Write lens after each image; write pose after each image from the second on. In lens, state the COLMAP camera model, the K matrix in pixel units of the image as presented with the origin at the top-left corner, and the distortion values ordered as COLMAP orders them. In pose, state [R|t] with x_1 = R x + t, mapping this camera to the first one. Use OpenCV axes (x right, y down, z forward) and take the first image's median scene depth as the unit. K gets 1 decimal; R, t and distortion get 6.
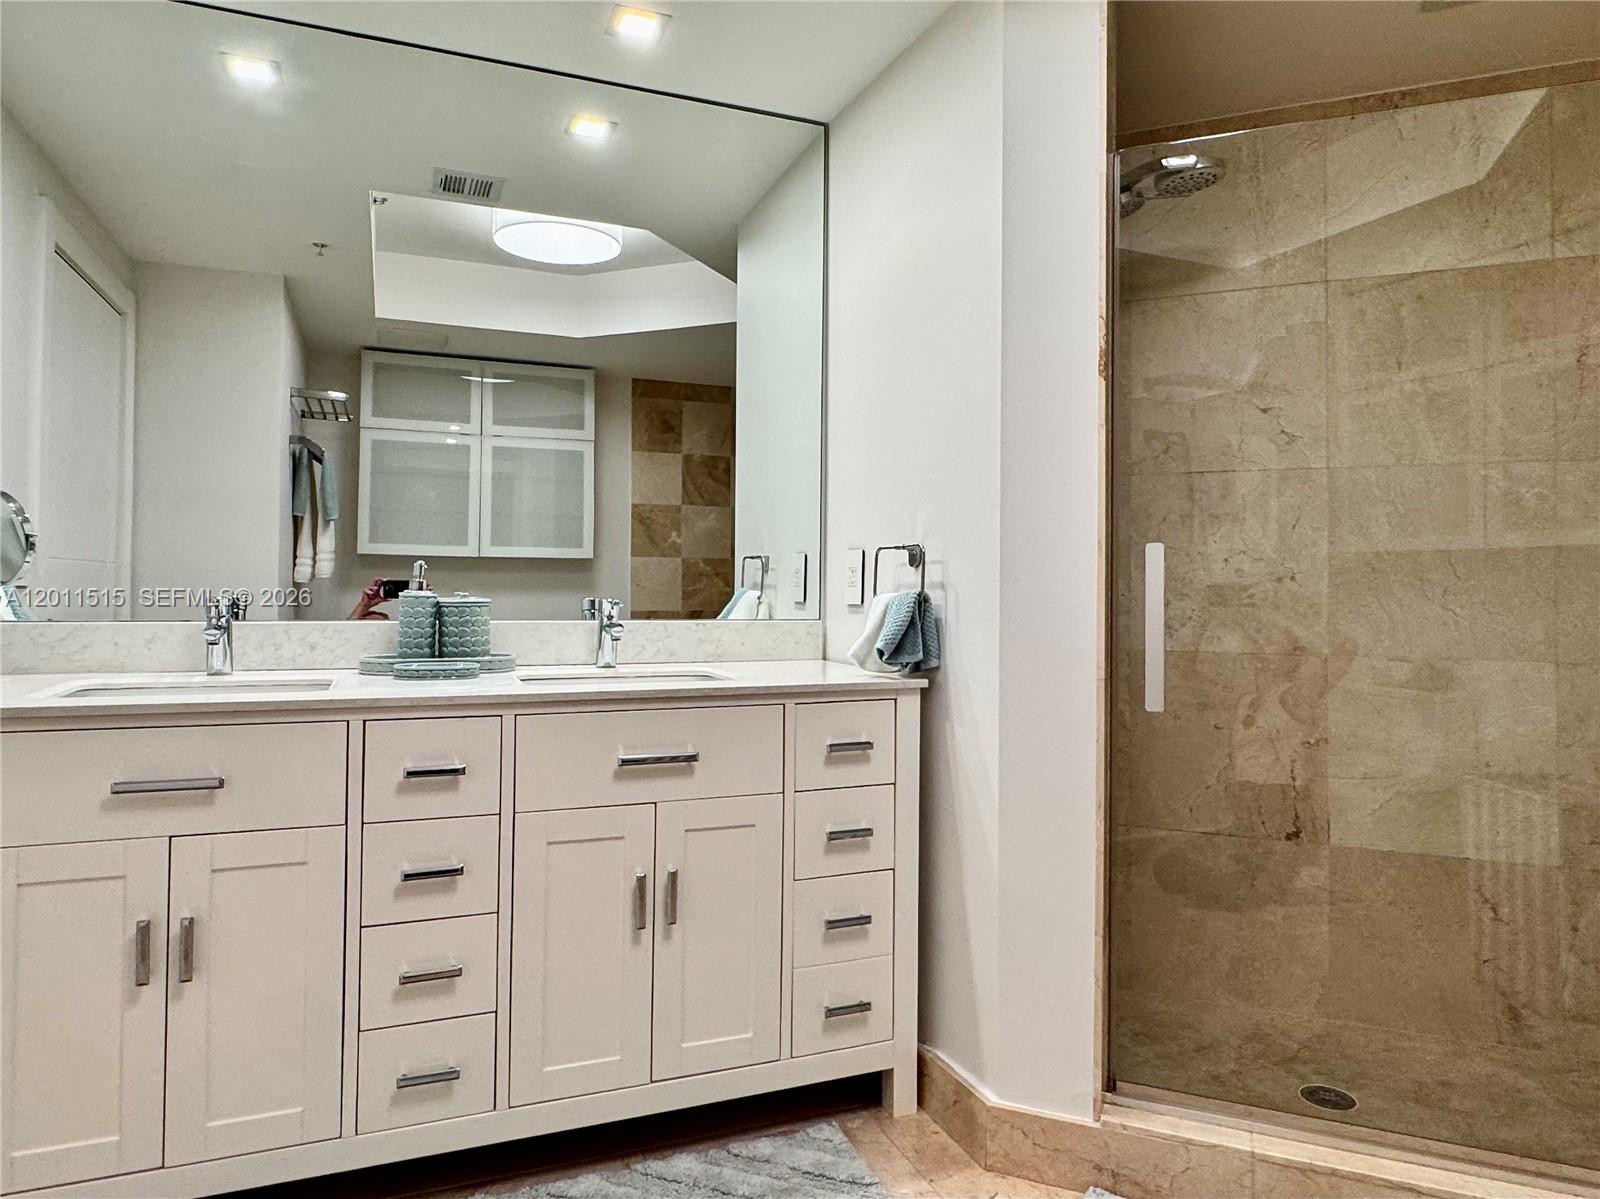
lens RADIAL K [[978.7, 0, 777.1], [0, 978.7, 562.0], [0, 0, 1]] dist [-0.004063, 0.000902]
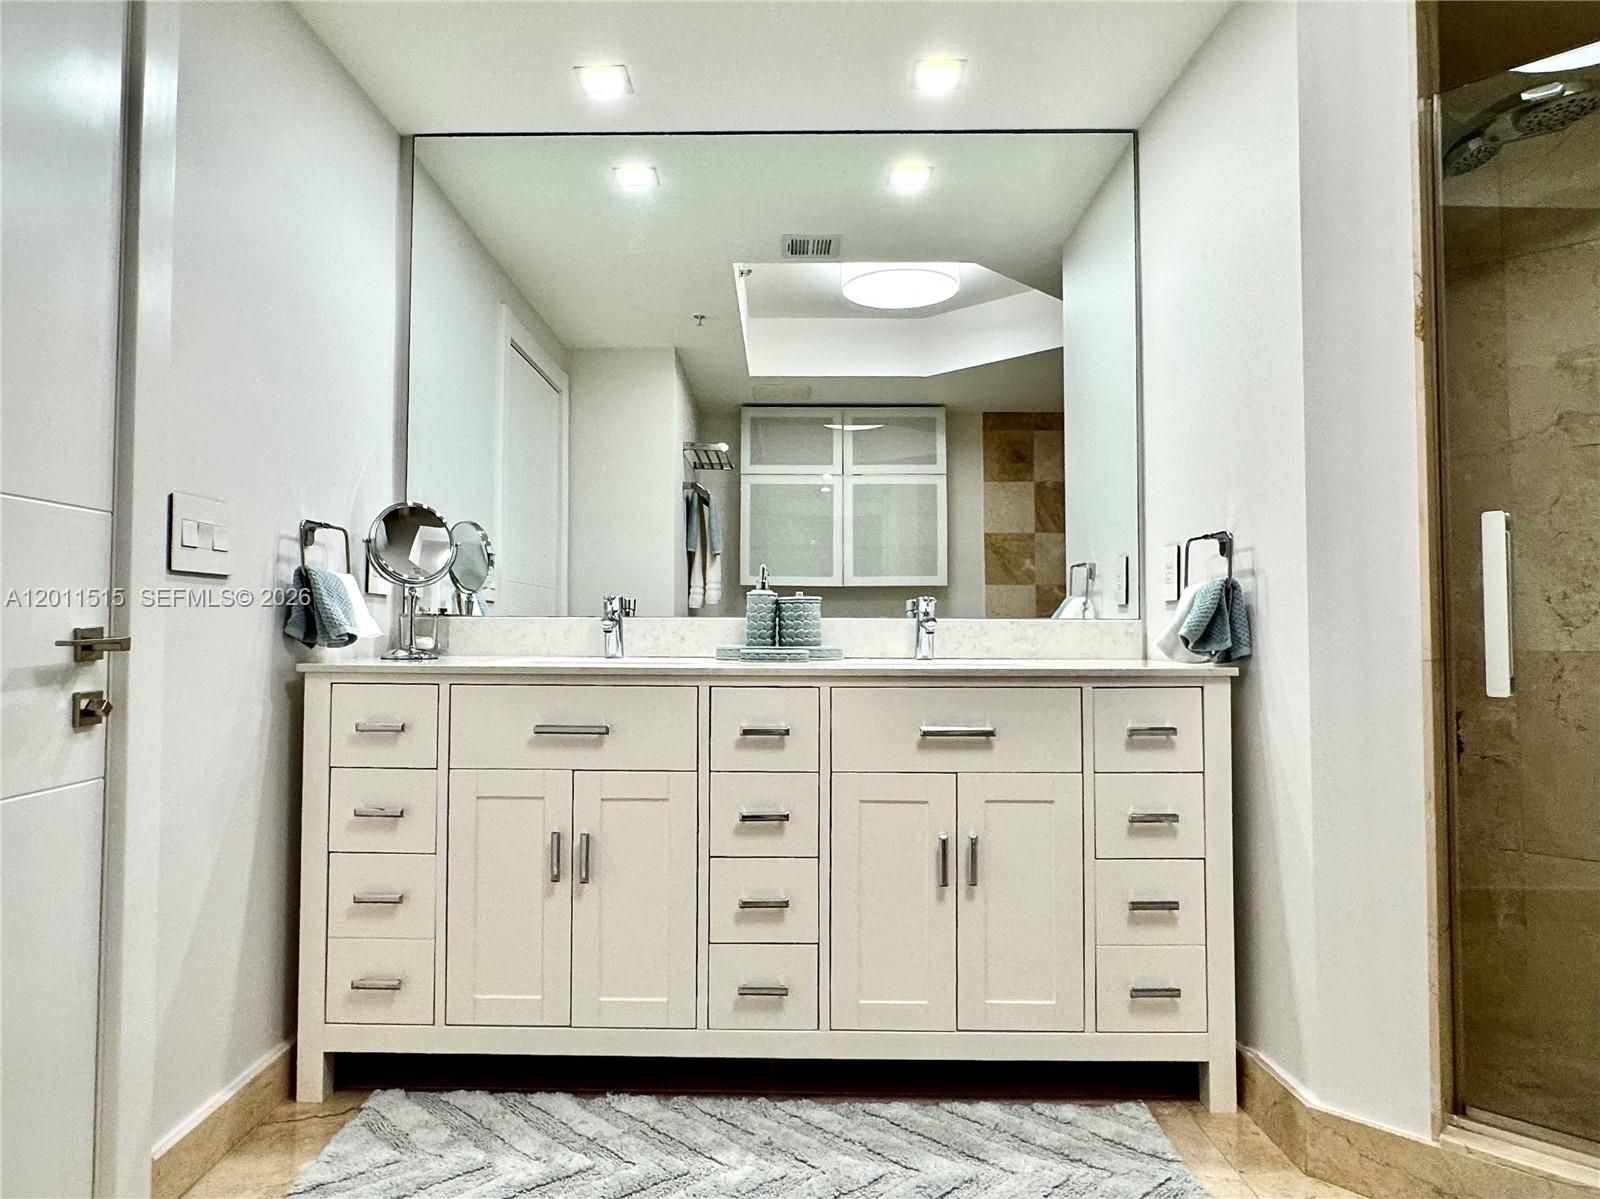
lens RADIAL K [[978.7, 0, 791.7], [0, 978.7, 595.7], [0, 0, 1]] dist [-0.004063, 0.000902]
pose [[0.928431, -0.021795, -0.370864, 0.105092], [0.014409, 0.999639, -0.022676, 0.064274], [0.371225, 0.015710, 0.928410, -0.080131]]
